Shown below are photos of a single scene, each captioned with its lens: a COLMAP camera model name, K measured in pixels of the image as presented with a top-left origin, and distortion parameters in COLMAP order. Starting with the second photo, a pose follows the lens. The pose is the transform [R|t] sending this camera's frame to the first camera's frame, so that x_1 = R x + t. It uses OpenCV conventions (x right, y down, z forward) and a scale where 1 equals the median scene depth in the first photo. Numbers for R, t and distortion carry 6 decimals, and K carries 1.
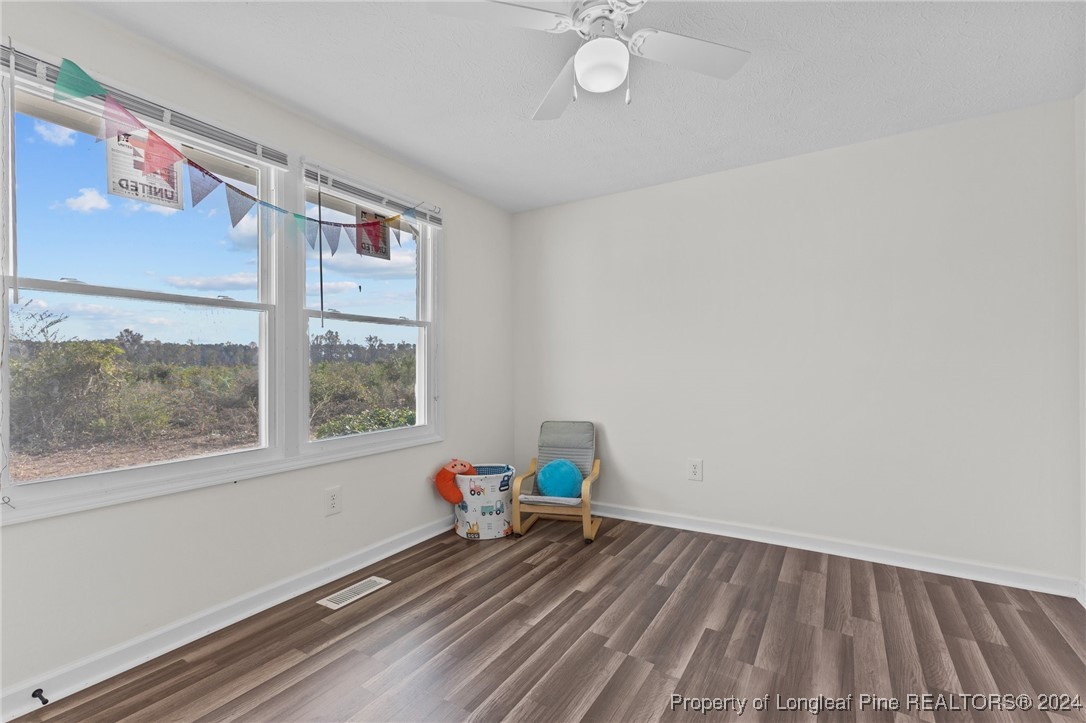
lens RADIAL K [[473.6, 0, 547.1], [0, 473.6, 360.6], [0, 0, 1]] dist [0.008646, 0.000438]
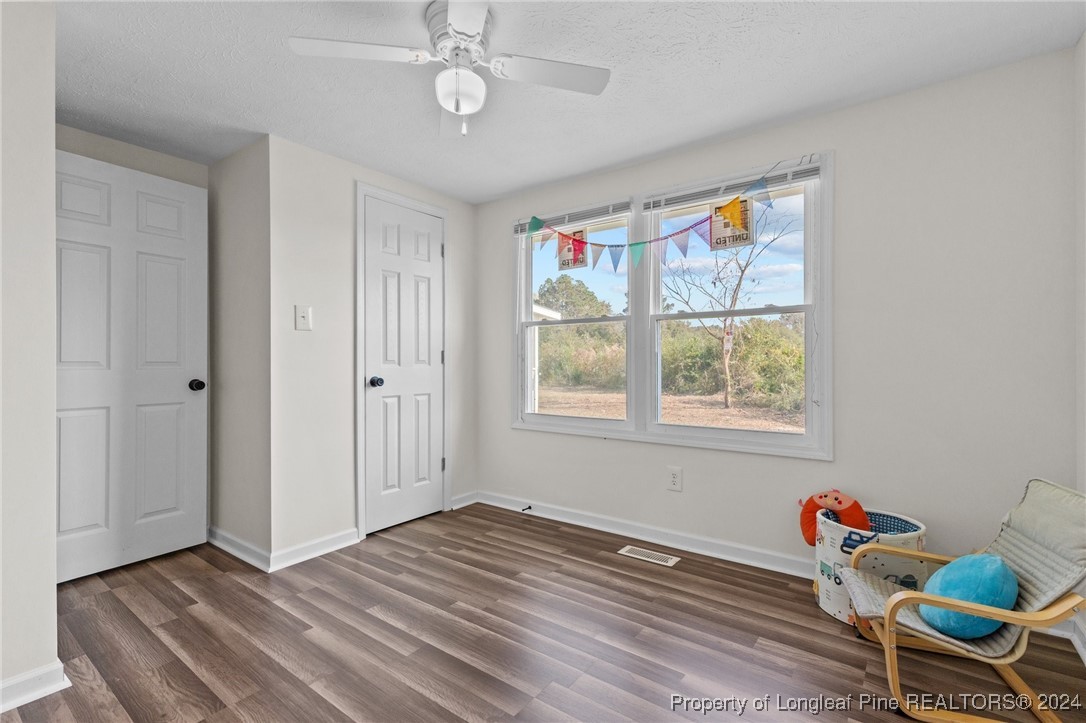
lens RADIAL K [[473.6, 0, 545.6], [0, 473.6, 368.8], [0, 0, 1]] dist [0.008646, 0.000438]
pose [[-0.071057, 0.005061, -0.997459, 0.702024], [0.000775, 0.999987, 0.005019, 0.024586], [0.997472, -0.000417, -0.071060, 0.766595]]
